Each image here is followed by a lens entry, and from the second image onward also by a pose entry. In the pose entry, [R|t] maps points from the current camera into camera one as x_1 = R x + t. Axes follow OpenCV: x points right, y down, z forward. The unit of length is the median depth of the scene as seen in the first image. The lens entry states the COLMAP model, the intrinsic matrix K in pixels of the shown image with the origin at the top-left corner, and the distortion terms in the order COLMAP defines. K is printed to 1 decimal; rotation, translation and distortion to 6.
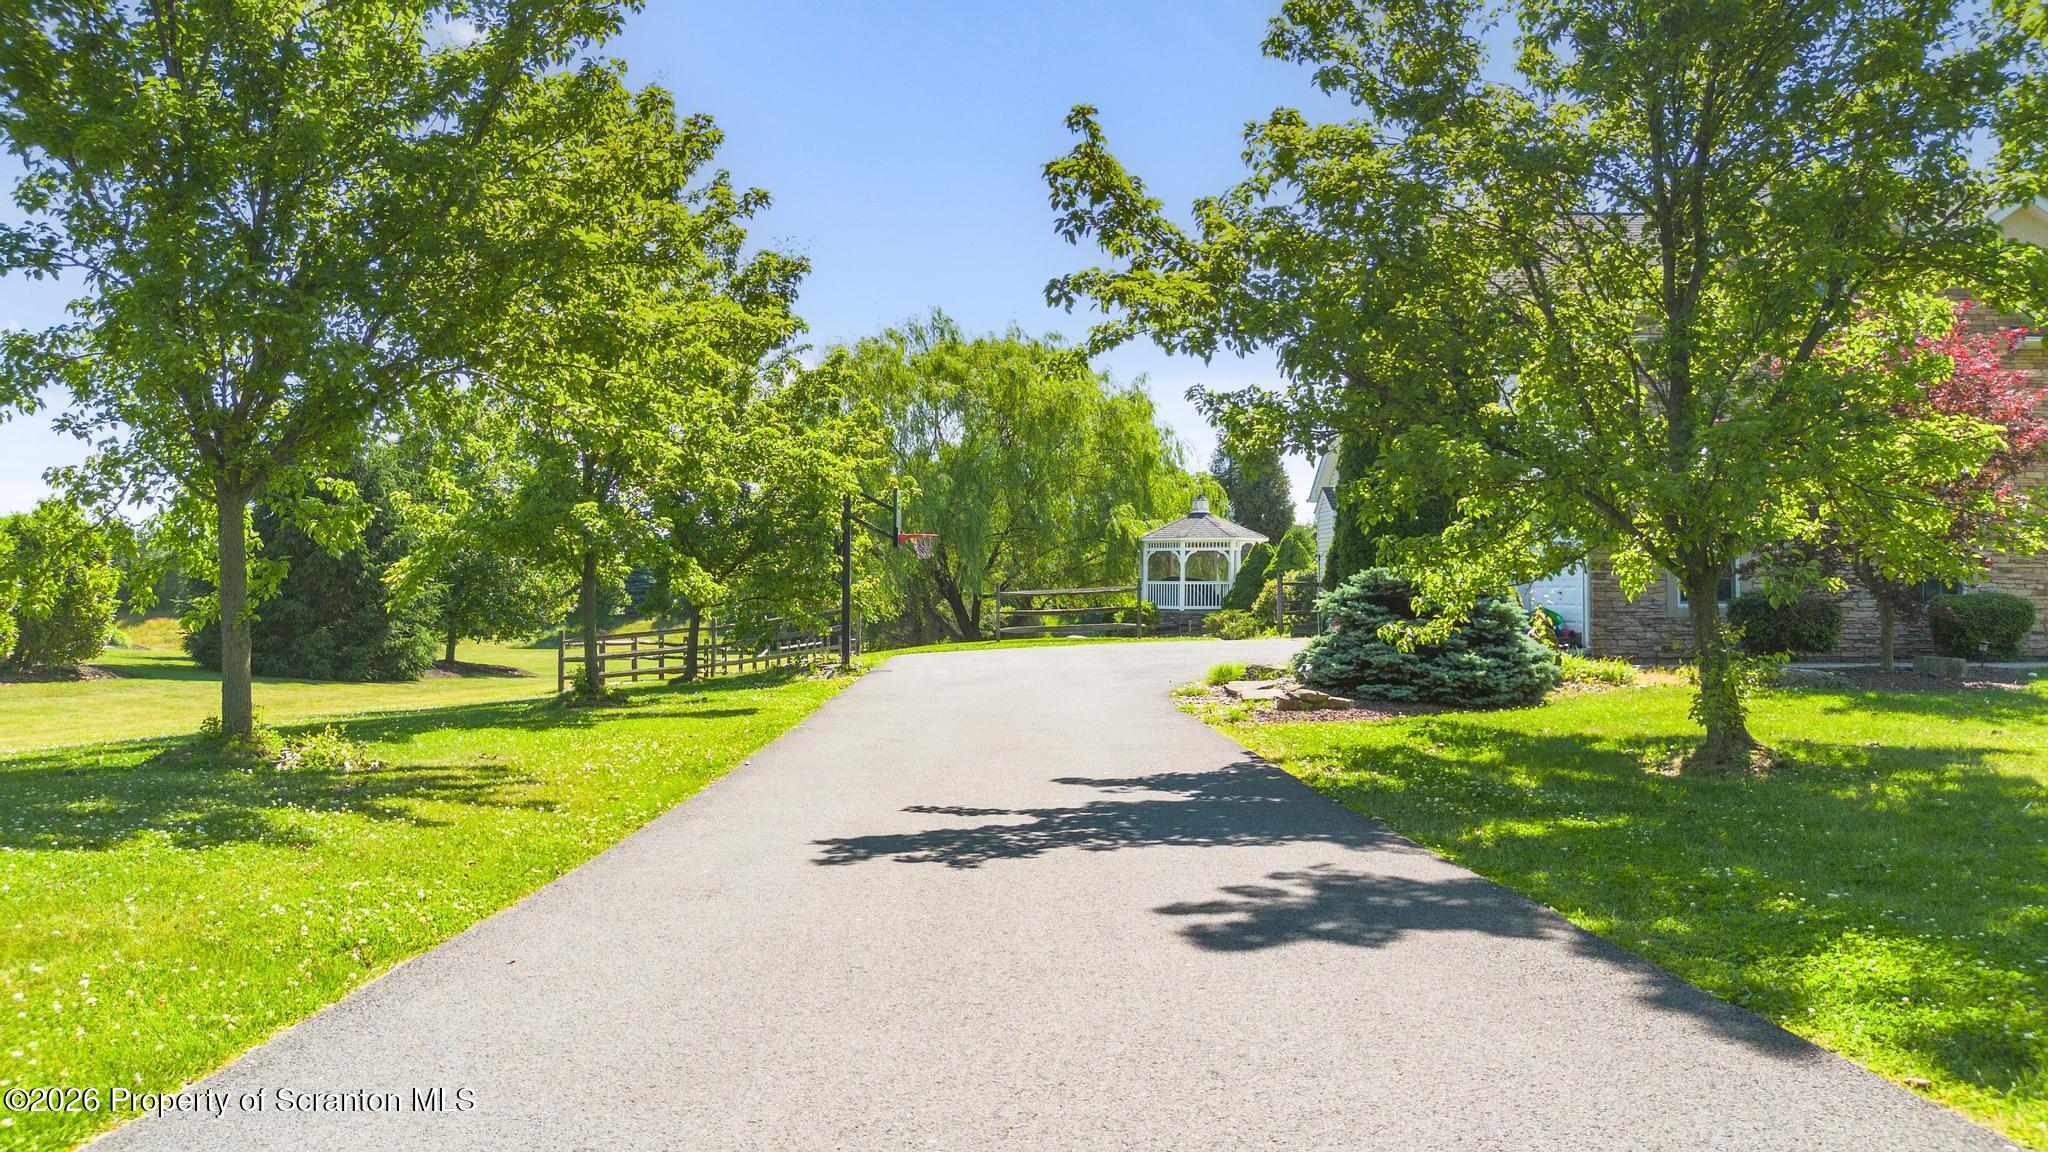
lens RADIAL K [[1465.9, 0, 1022.8], [0, 1465.9, 547.9], [0, 0, 1]] dist [0.089115, -0.127551]
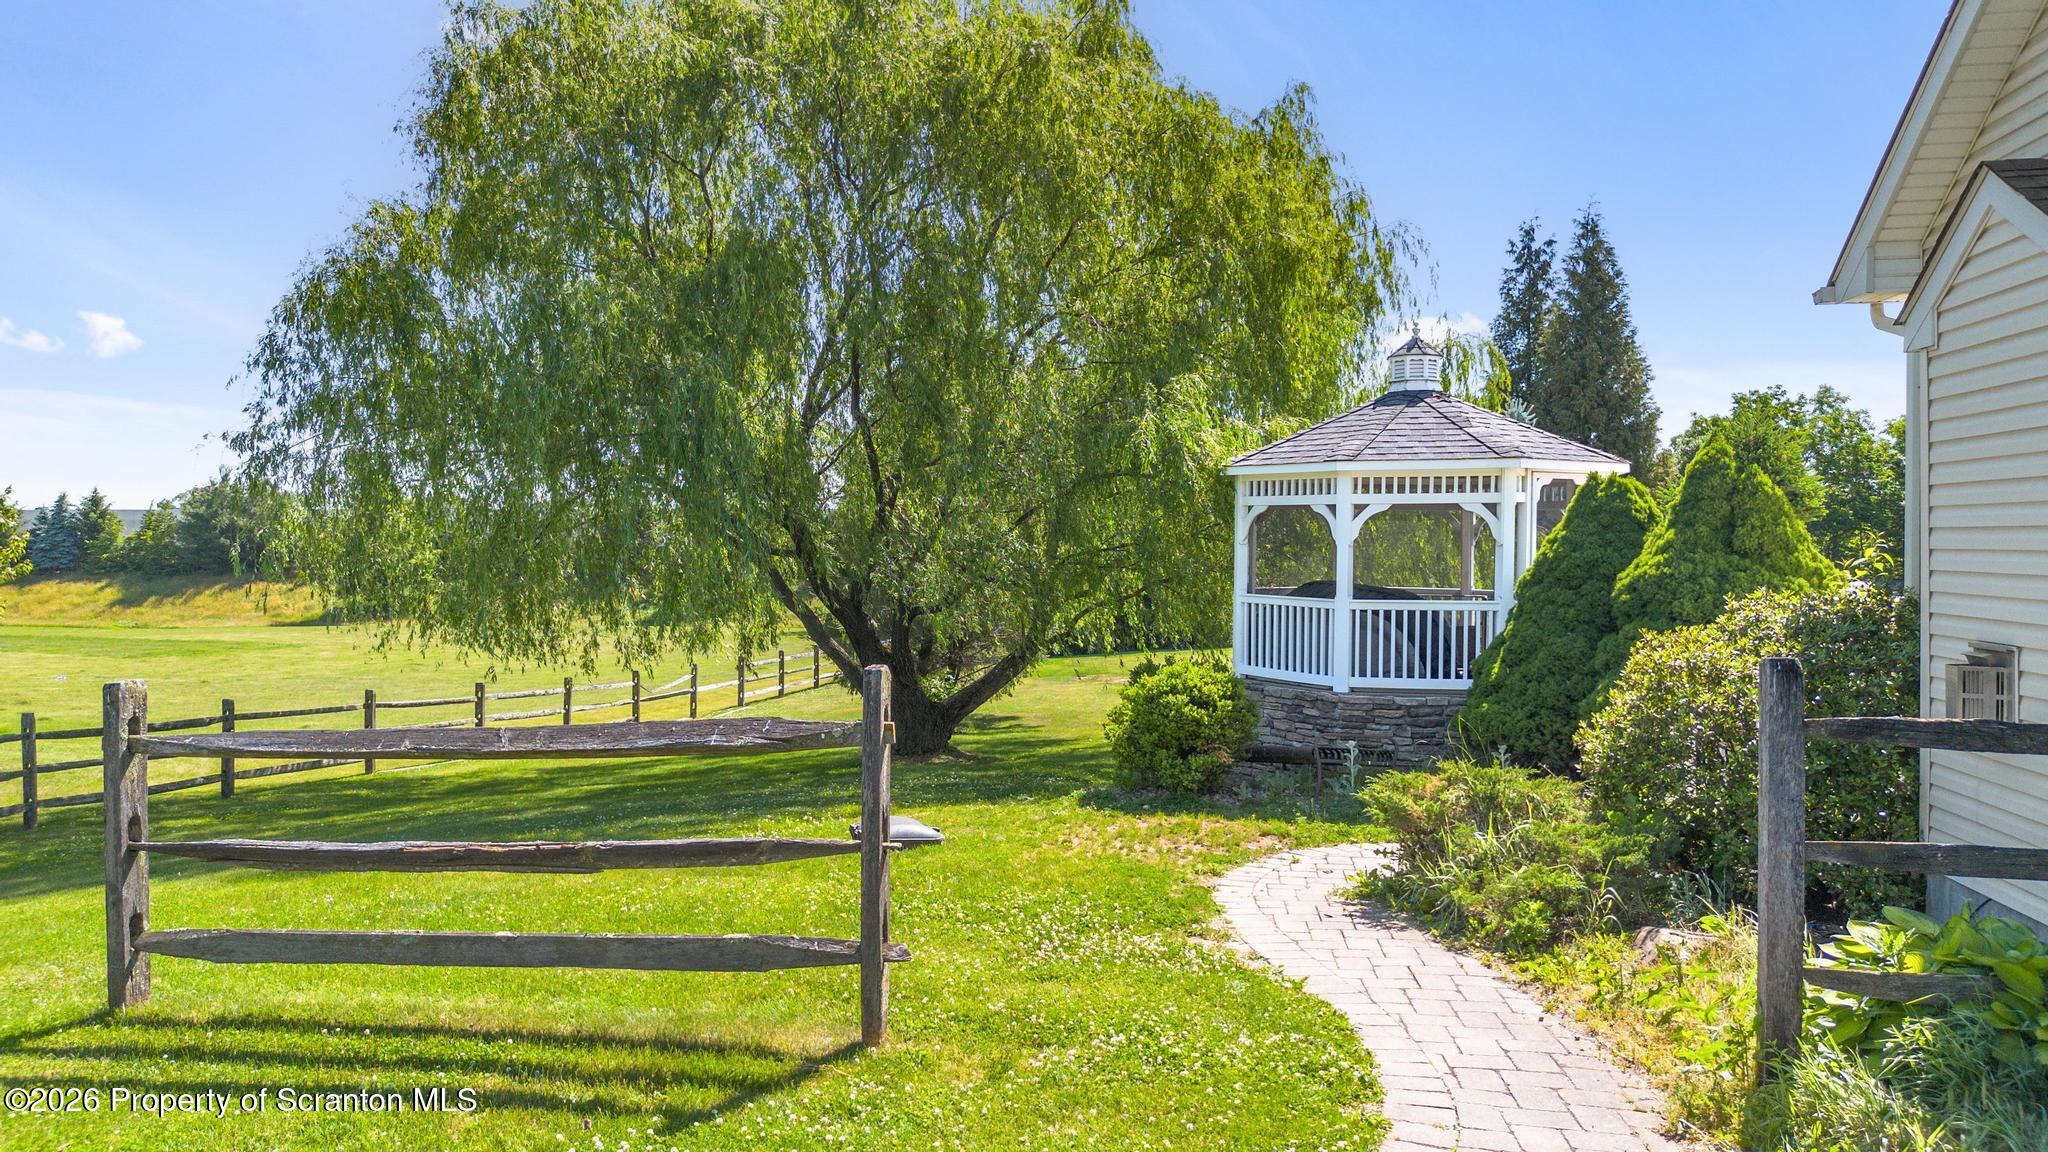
lens RADIAL K [[1465.9, 0, 1022.8], [0, 1465.9, 547.9], [0, 0, 1]] dist [0.089115, -0.127551]
pose [[0.980744, 0.004199, -0.195253, 0.102690], [0.002182, 0.999471, 0.032455, 0.000947], [0.195286, -0.032256, 0.980216, 0.671129]]
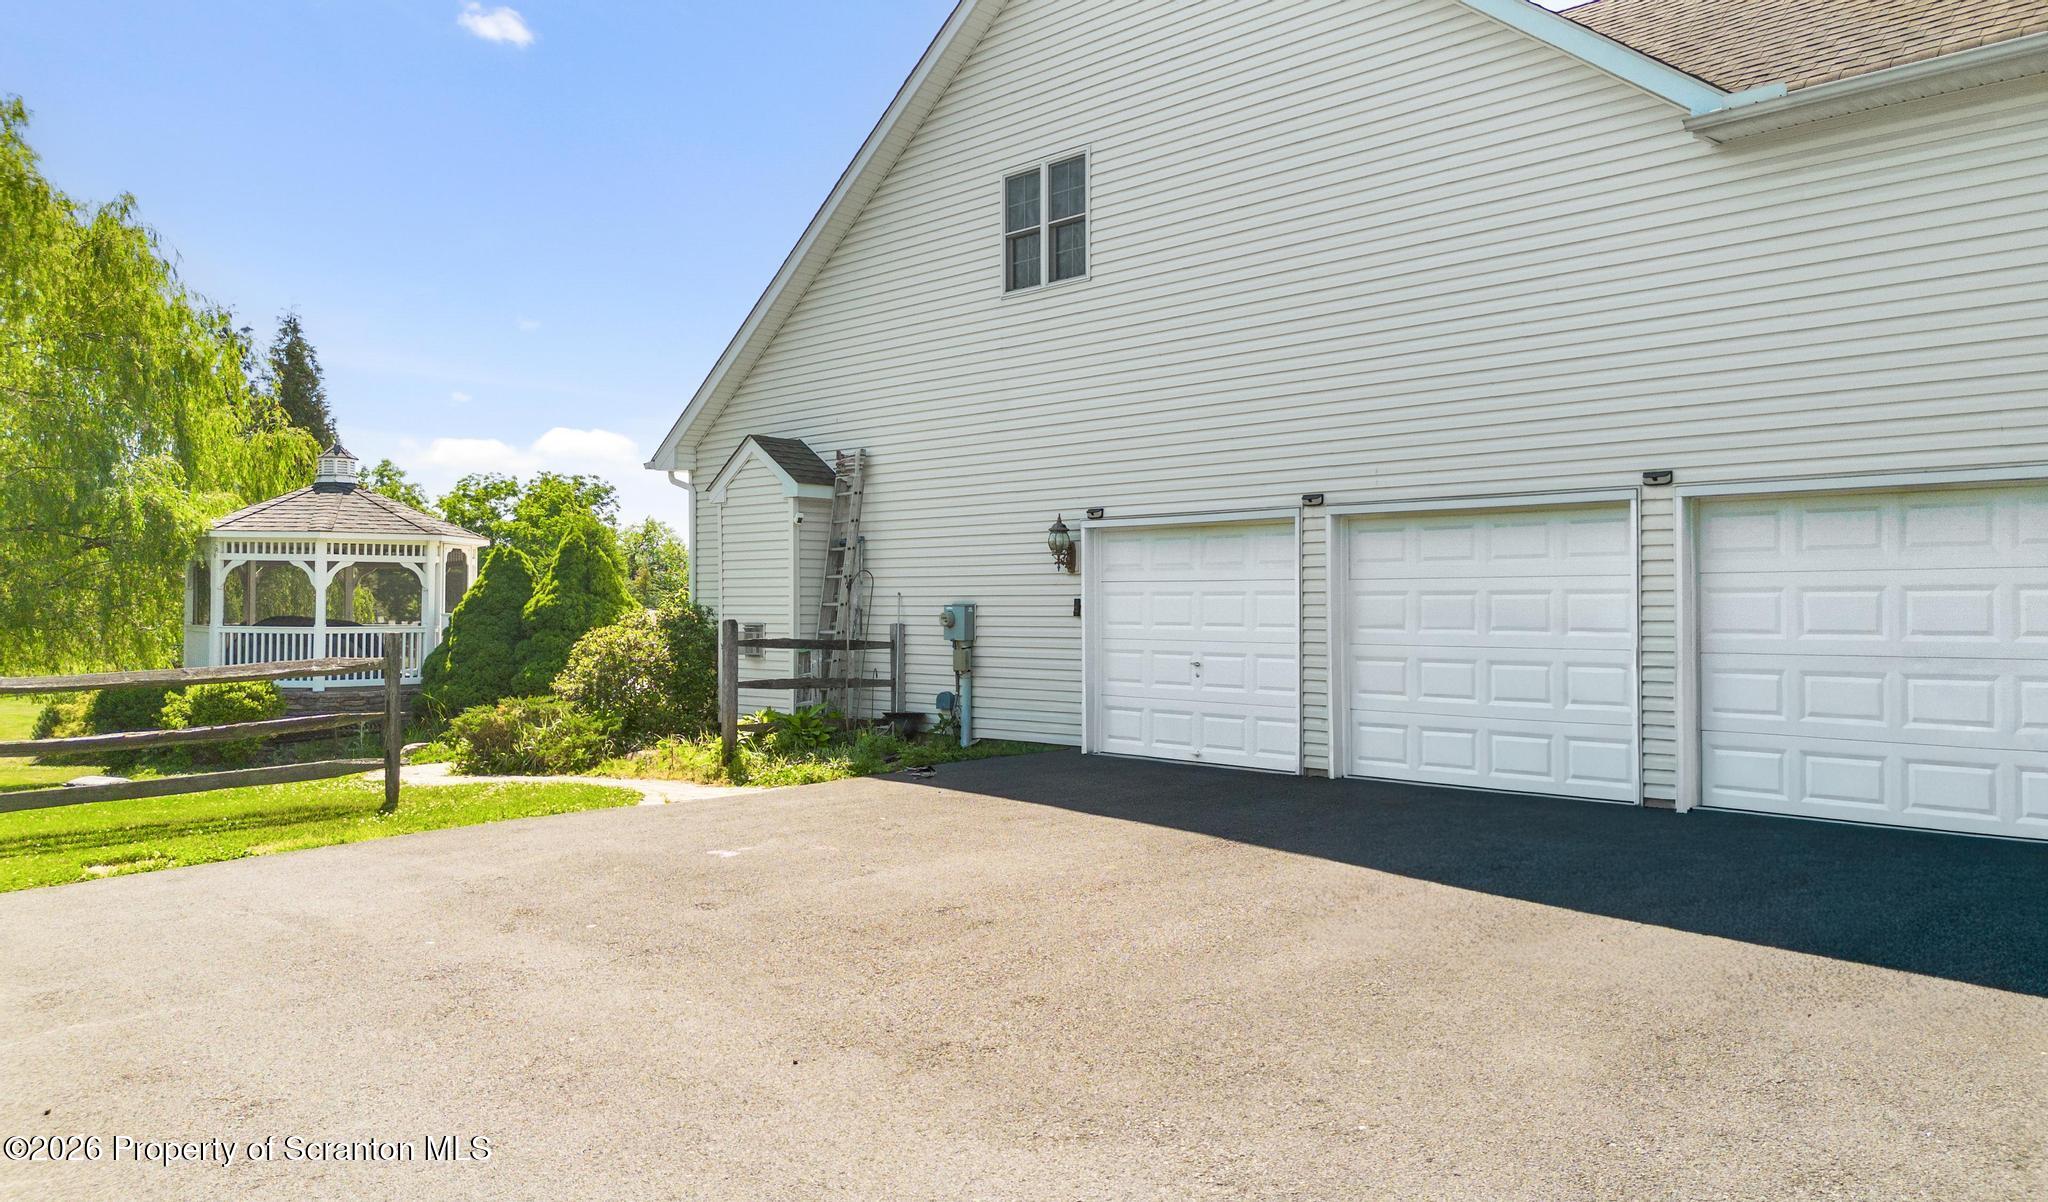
lens RADIAL K [[1587.3, 0, 1024.0], [0, 1587.3, 601.0], [0, 0, 1]] dist [0.005389, 0.001373]
pose [[0.758074, 0.006934, 0.652131, -0.049540], [-0.021074, 0.999682, 0.013869, 0.002911], [-0.651828, -0.024257, 0.757979, 0.475092]]
